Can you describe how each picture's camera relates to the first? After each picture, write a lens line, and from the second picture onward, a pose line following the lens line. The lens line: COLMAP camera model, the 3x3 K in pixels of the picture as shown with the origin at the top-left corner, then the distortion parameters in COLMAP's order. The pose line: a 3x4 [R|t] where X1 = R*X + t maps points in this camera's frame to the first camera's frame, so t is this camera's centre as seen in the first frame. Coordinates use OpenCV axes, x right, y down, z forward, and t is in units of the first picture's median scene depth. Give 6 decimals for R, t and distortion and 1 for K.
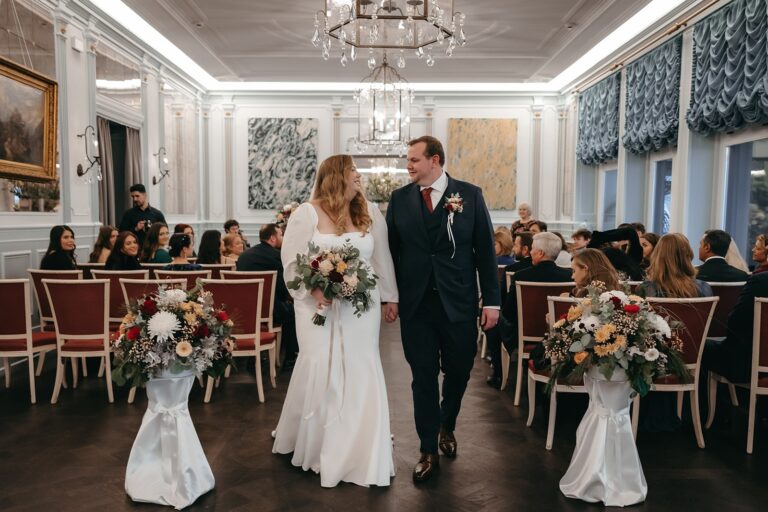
lens RADIAL K [[571.5, 0, 384.0], [0, 571.5, 256.0], [0, 0, 1]] dist [0.016826, -0.000200]
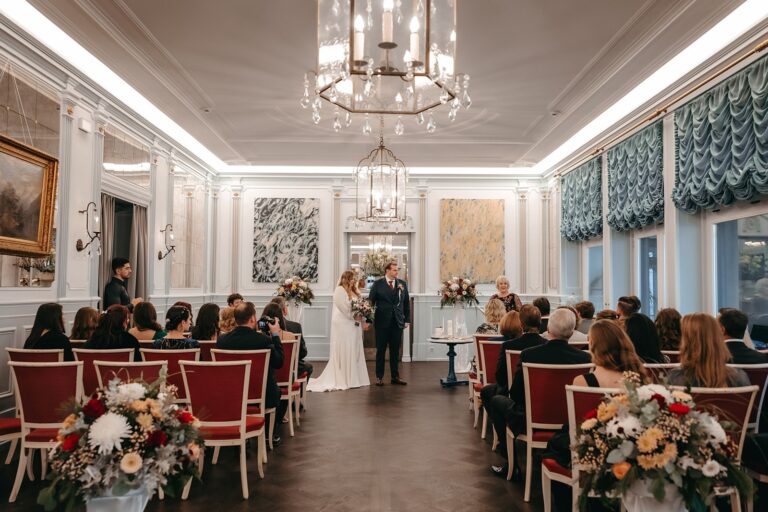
lens RADIAL K [[708.8, 0, 384.0], [0, 708.8, 256.0], [0, 0, 1]] dist [-0.064628, -0.000095]
pose [[0.999989, 0.001494, 0.004441, -0.000083], [-0.000907, 0.991599, -0.129348, 0.027587], [-0.004597, 0.129342, 0.991589, -0.217987]]
